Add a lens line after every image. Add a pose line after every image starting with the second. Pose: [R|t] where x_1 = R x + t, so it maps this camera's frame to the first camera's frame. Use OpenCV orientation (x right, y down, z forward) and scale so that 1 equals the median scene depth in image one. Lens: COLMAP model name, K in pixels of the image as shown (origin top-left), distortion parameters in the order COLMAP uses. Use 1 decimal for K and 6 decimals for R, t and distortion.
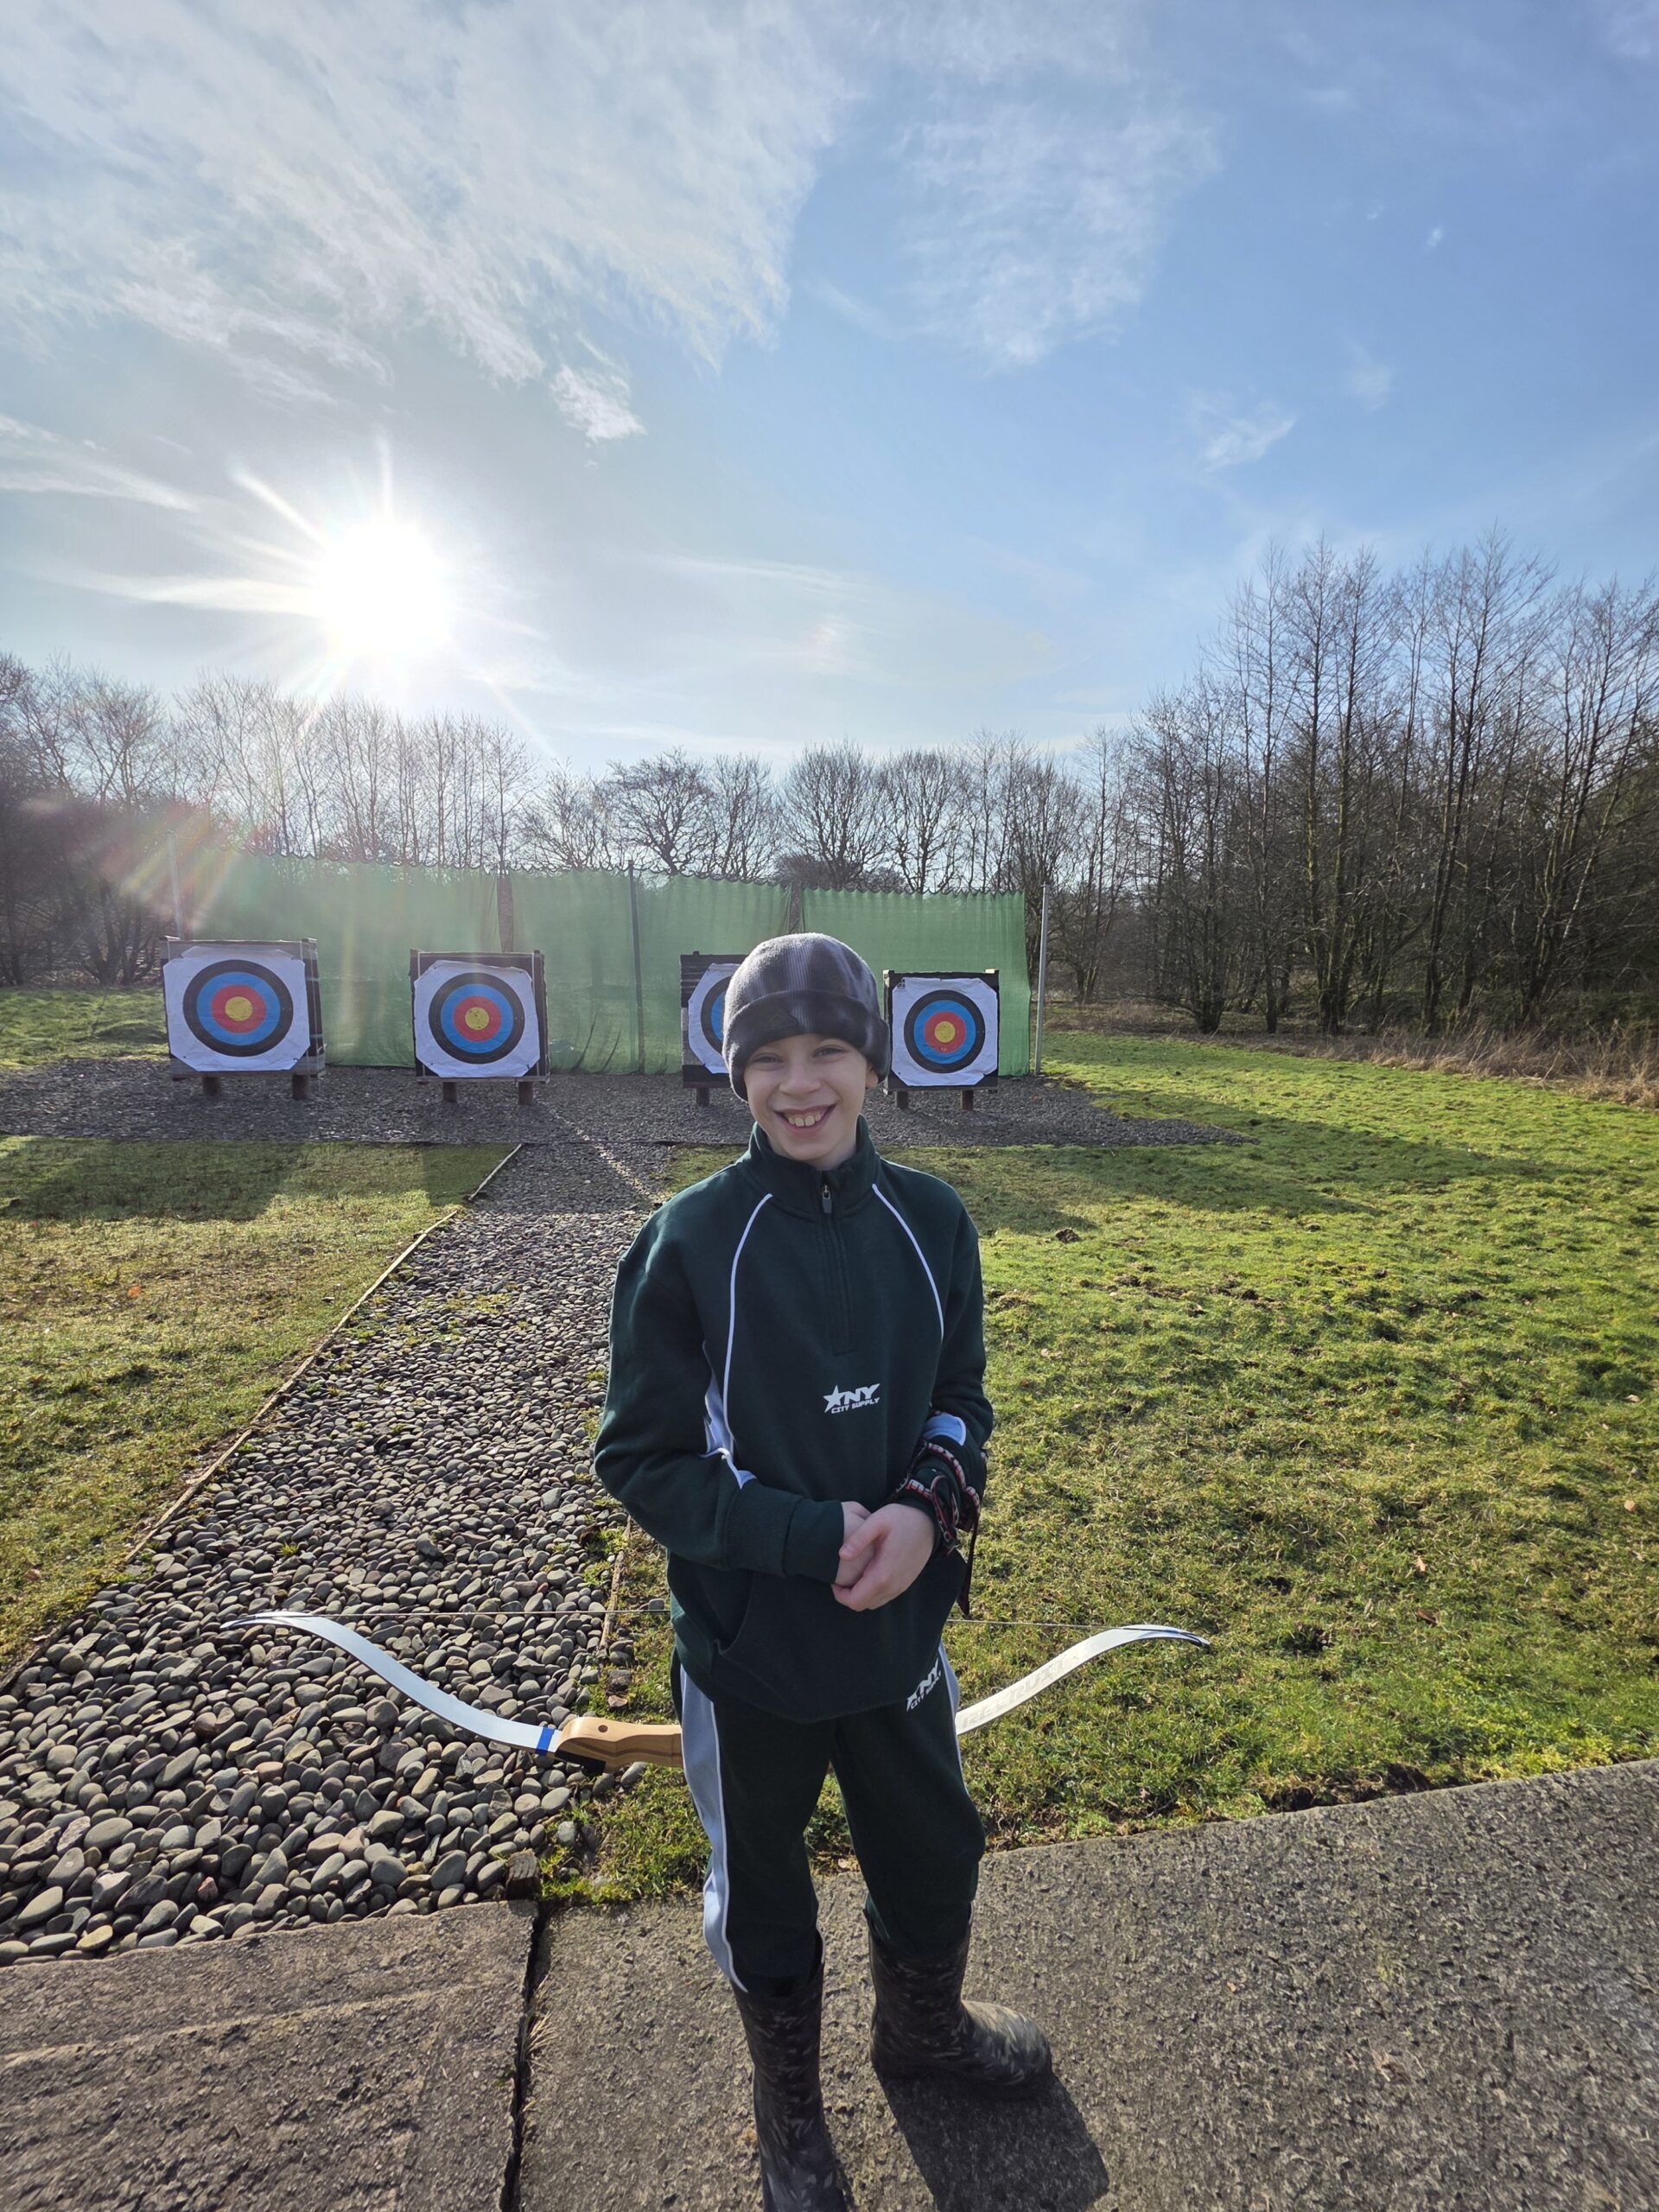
lens RADIAL K [[886.2, 0, 834.2], [0, 886.2, 1105.0], [0, 0, 1]] dist [-0.003136, 0.001648]
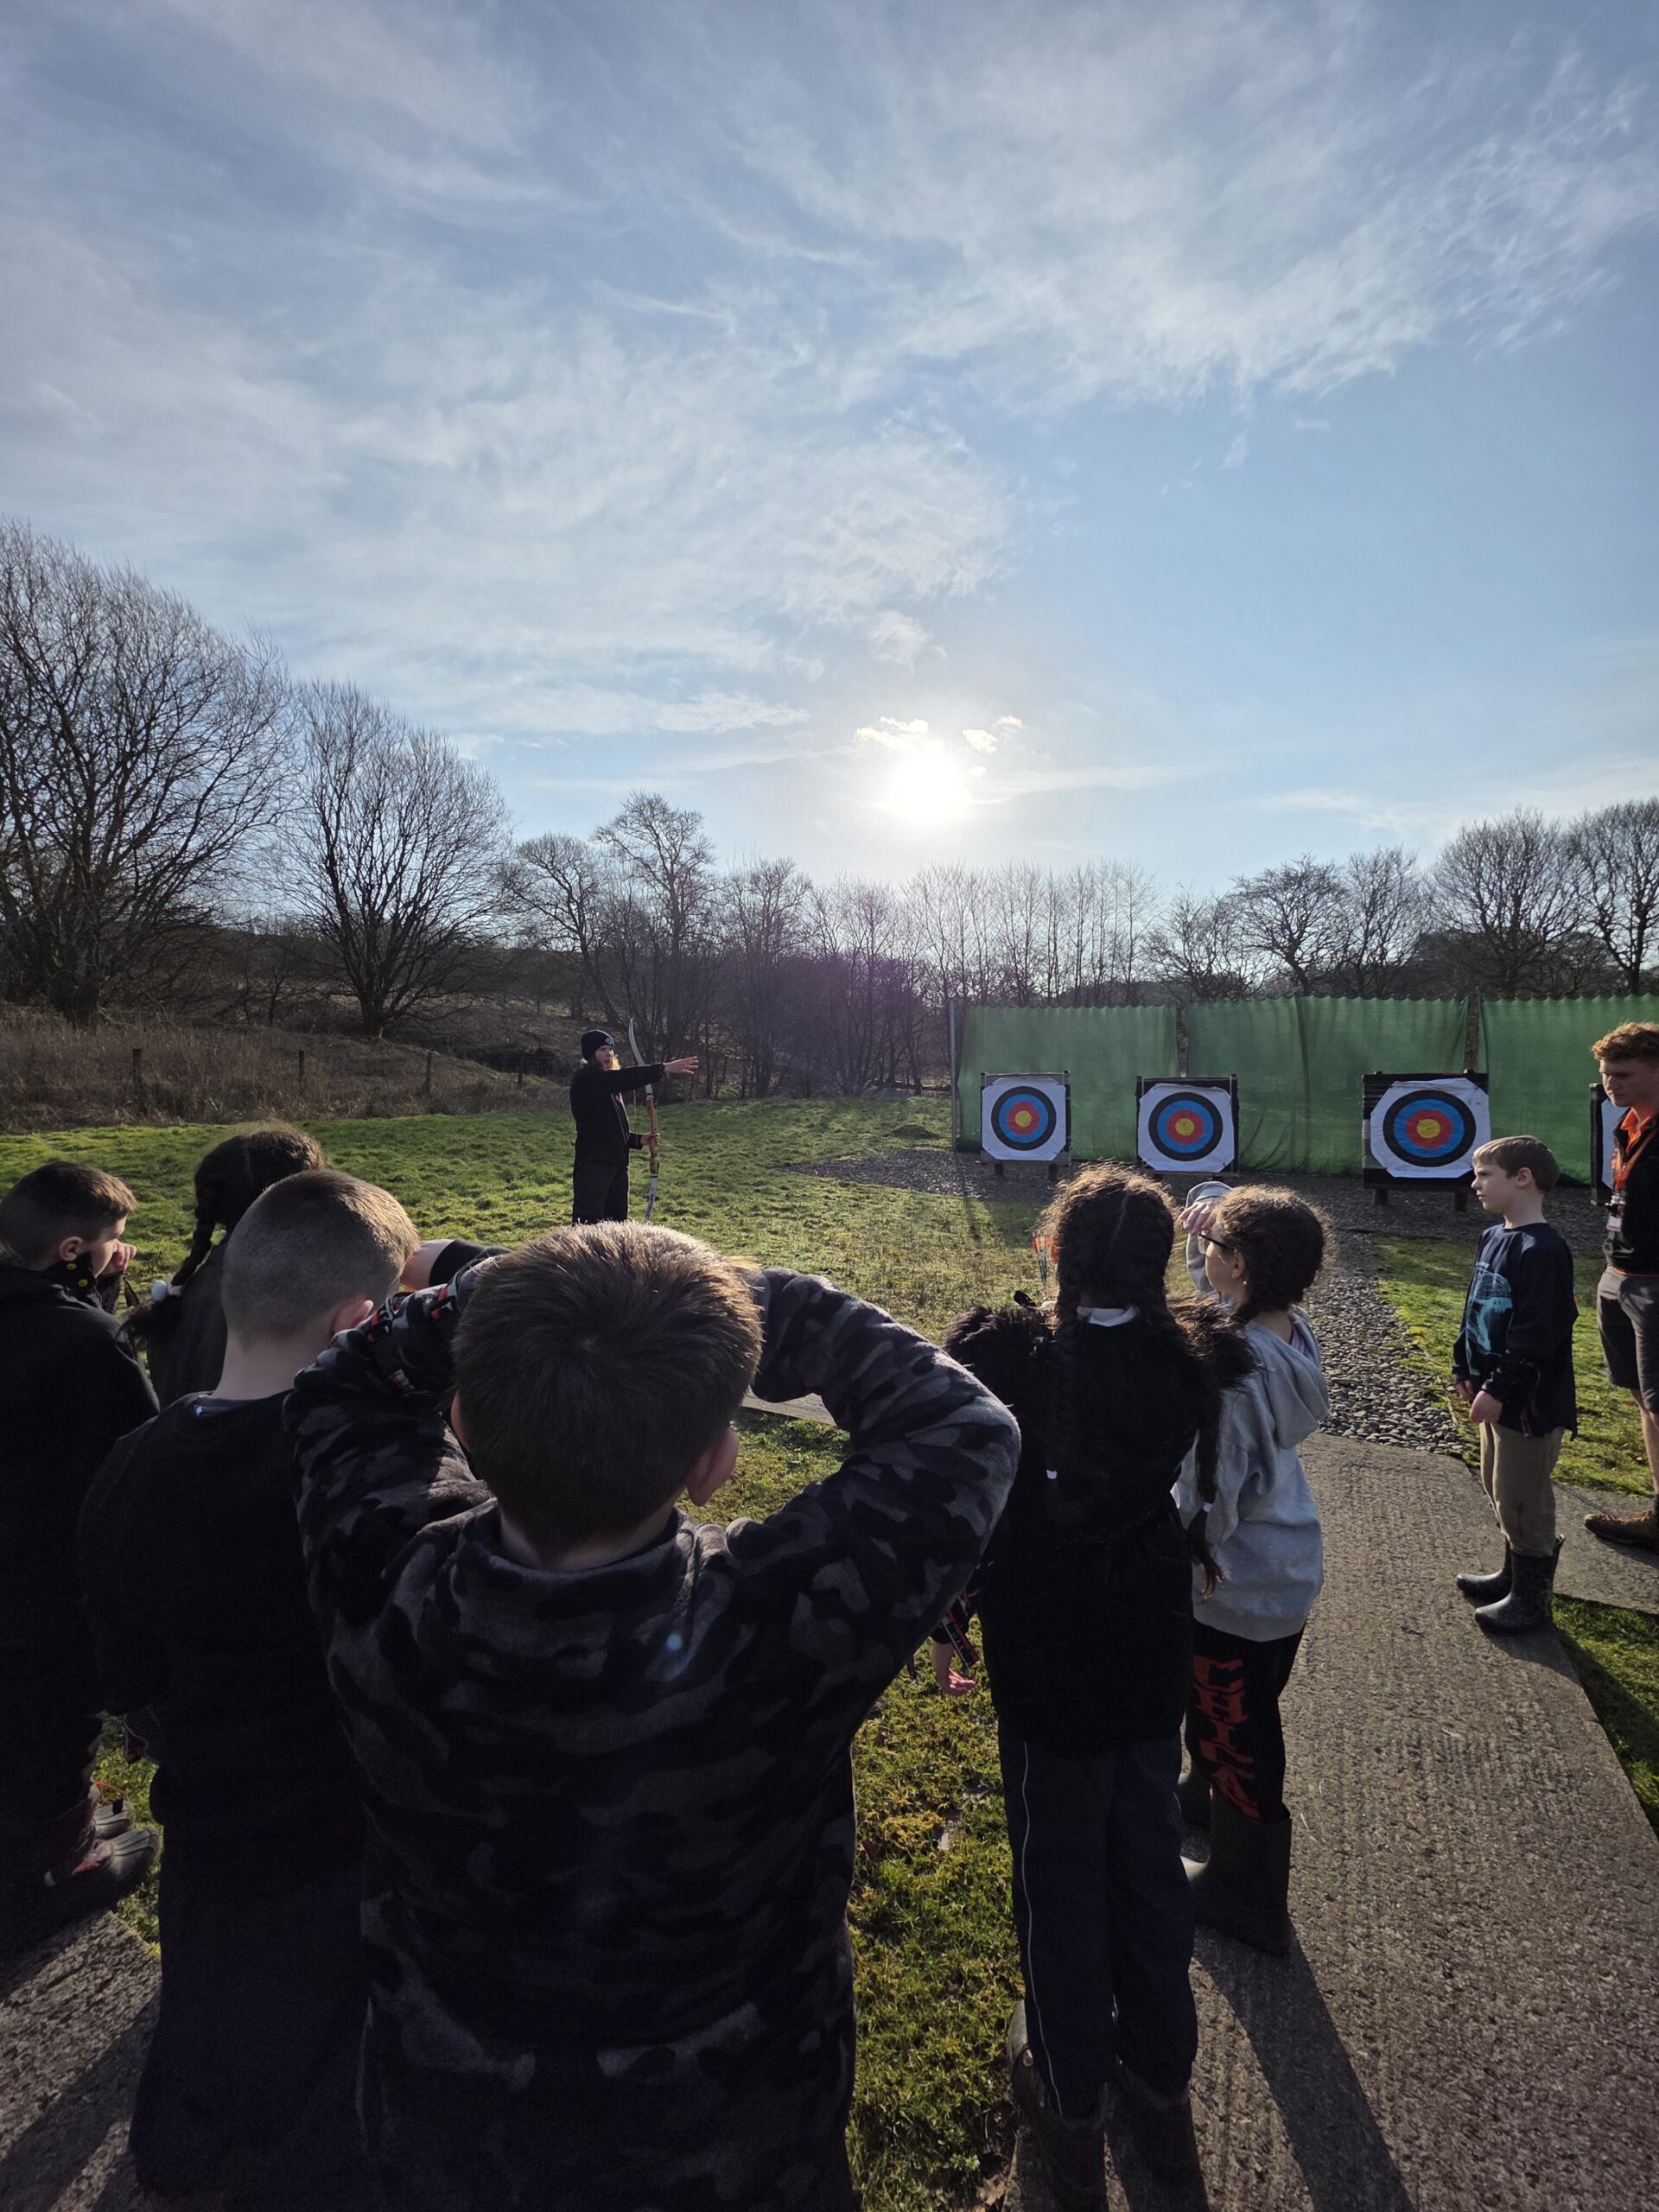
lens RADIAL K [[885.7, 0, 826.0], [0, 885.7, 1105.2], [0, 0, 1]] dist [-0.001050, 0.000802]
pose [[0.798981, -0.002073, -0.601353, -0.038652], [-0.064886, 0.993859, -0.089637, 0.024033], [0.597846, 0.110637, 0.793940, -0.378367]]
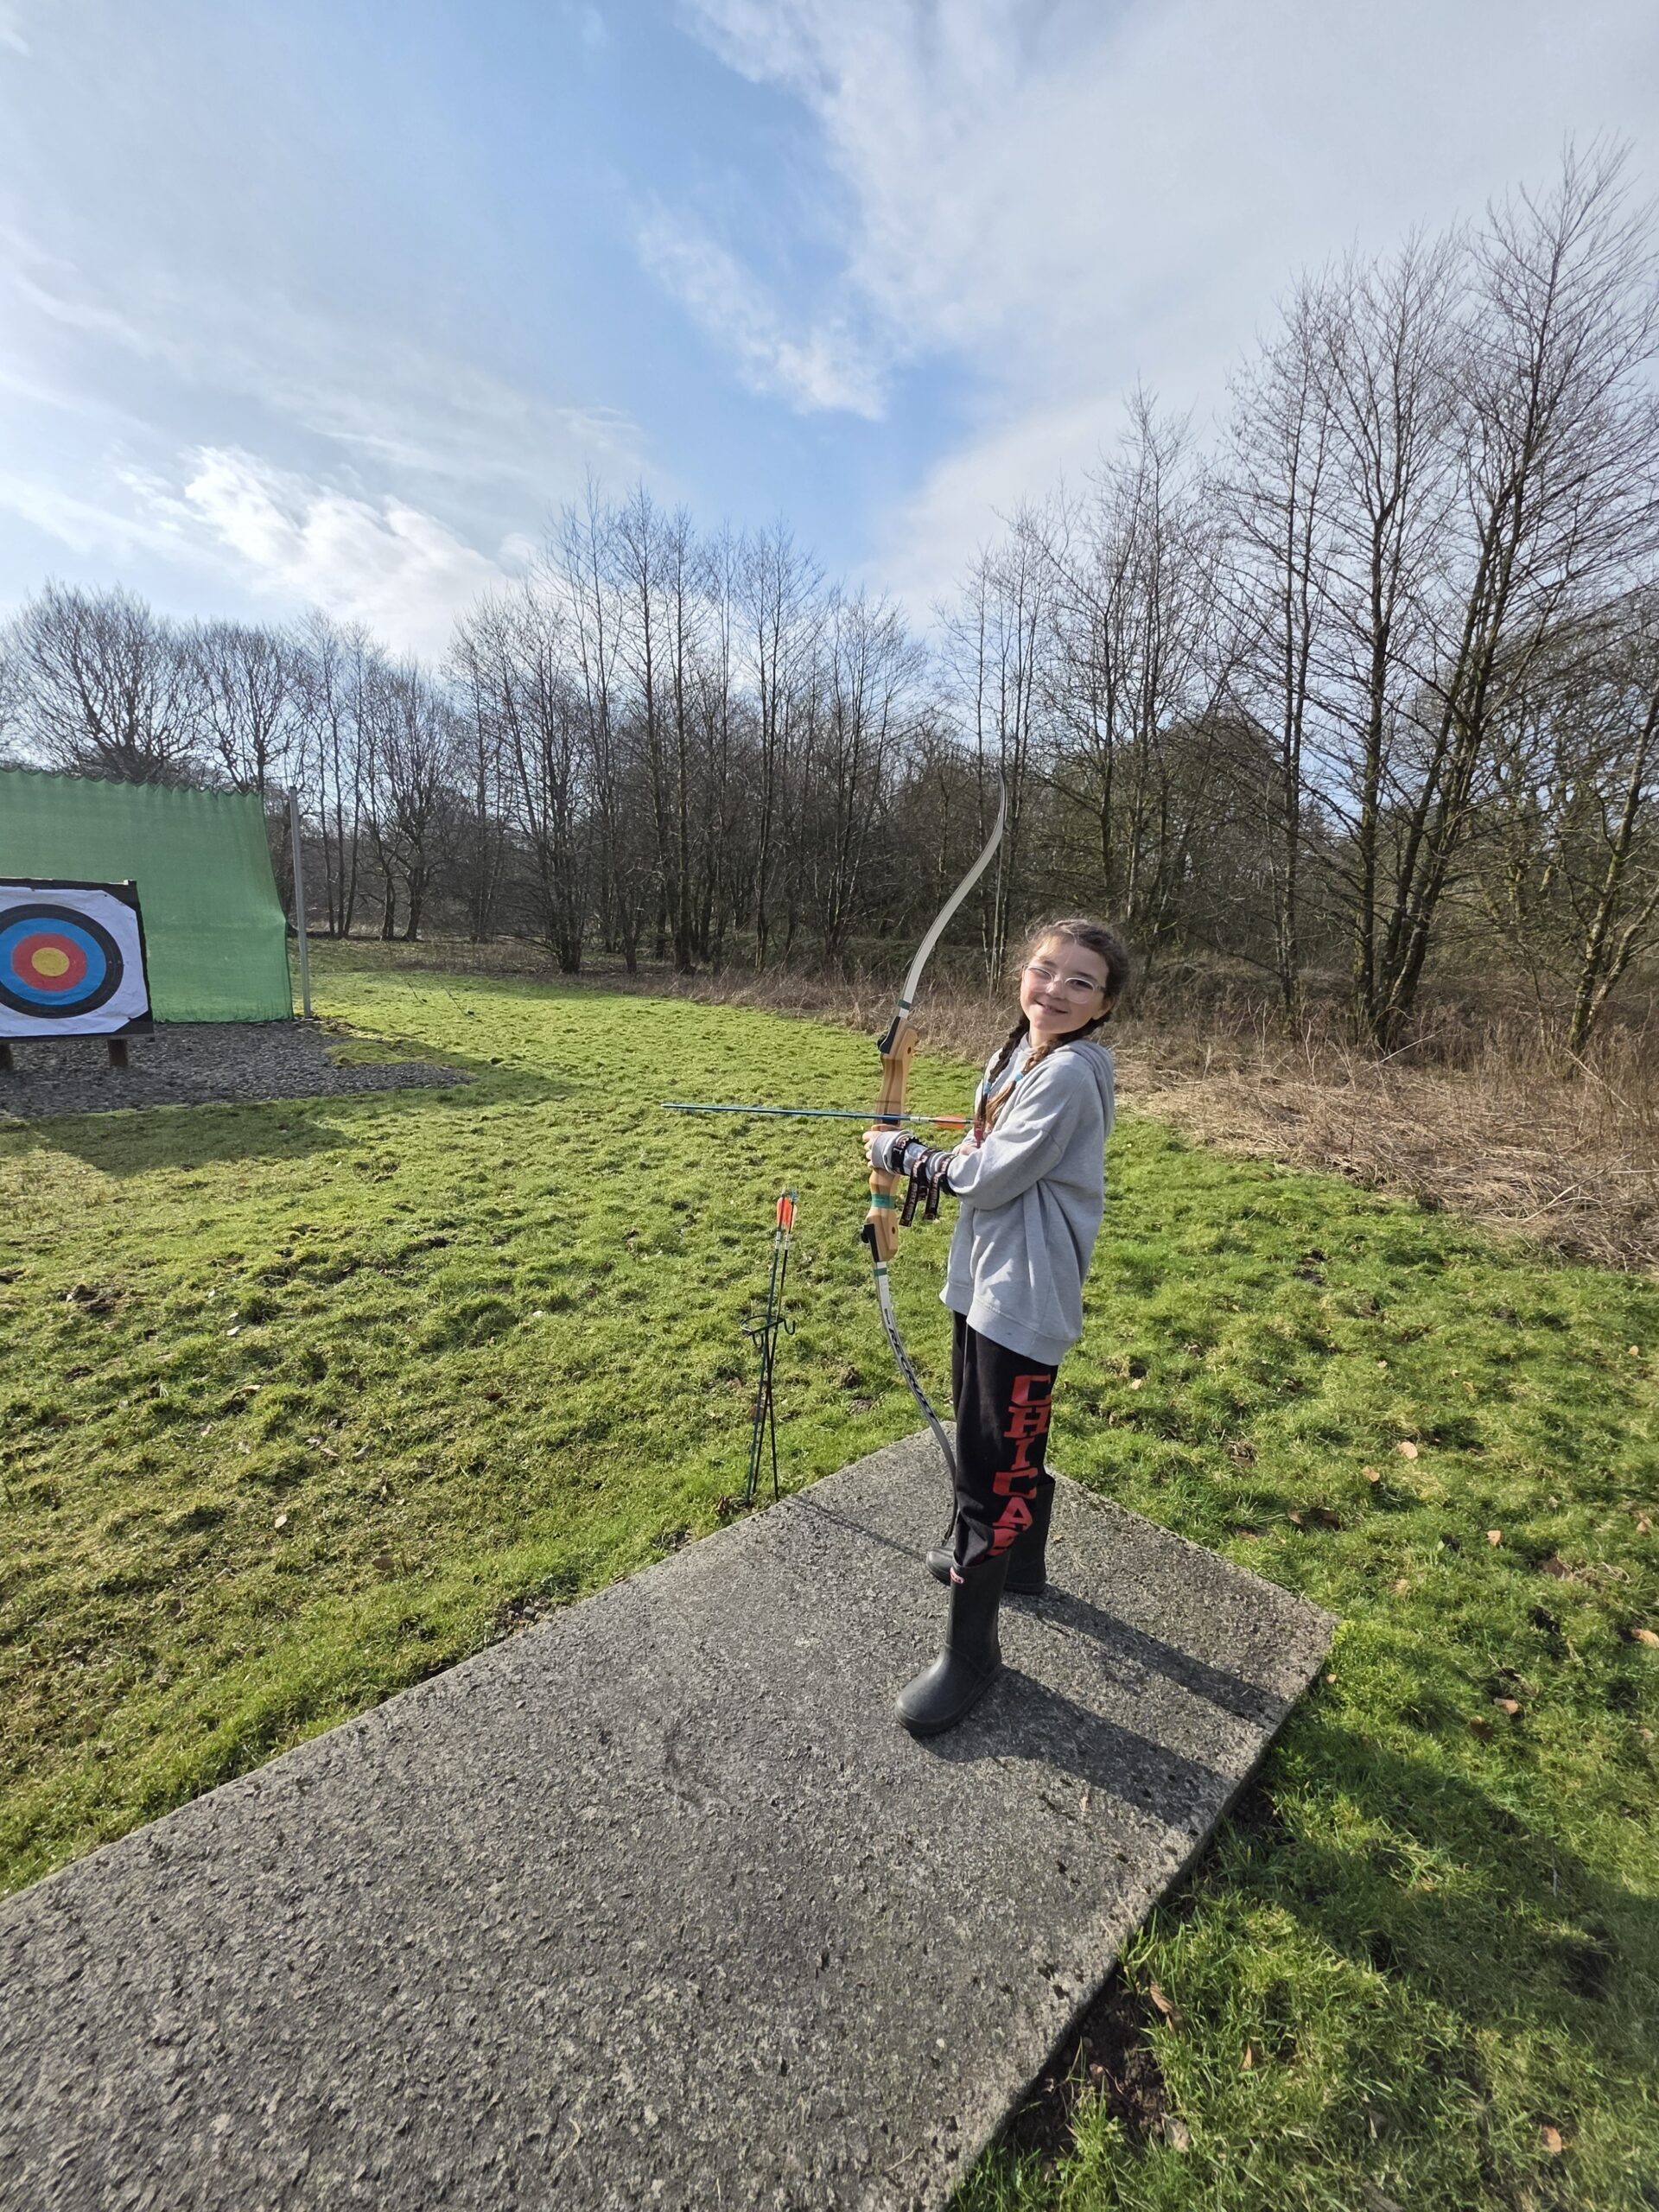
lens RADIAL K [[884.9, 0, 834.6], [0, 884.9, 1104.9], [0, 0, 1]] dist [0.001419, 0.000814]
pose [[0.824481, -0.084693, 0.559516, 0.268901], [0.049805, 0.995760, 0.077336, 0.012958], [-0.563693, -0.035896, 0.825204, 0.018048]]
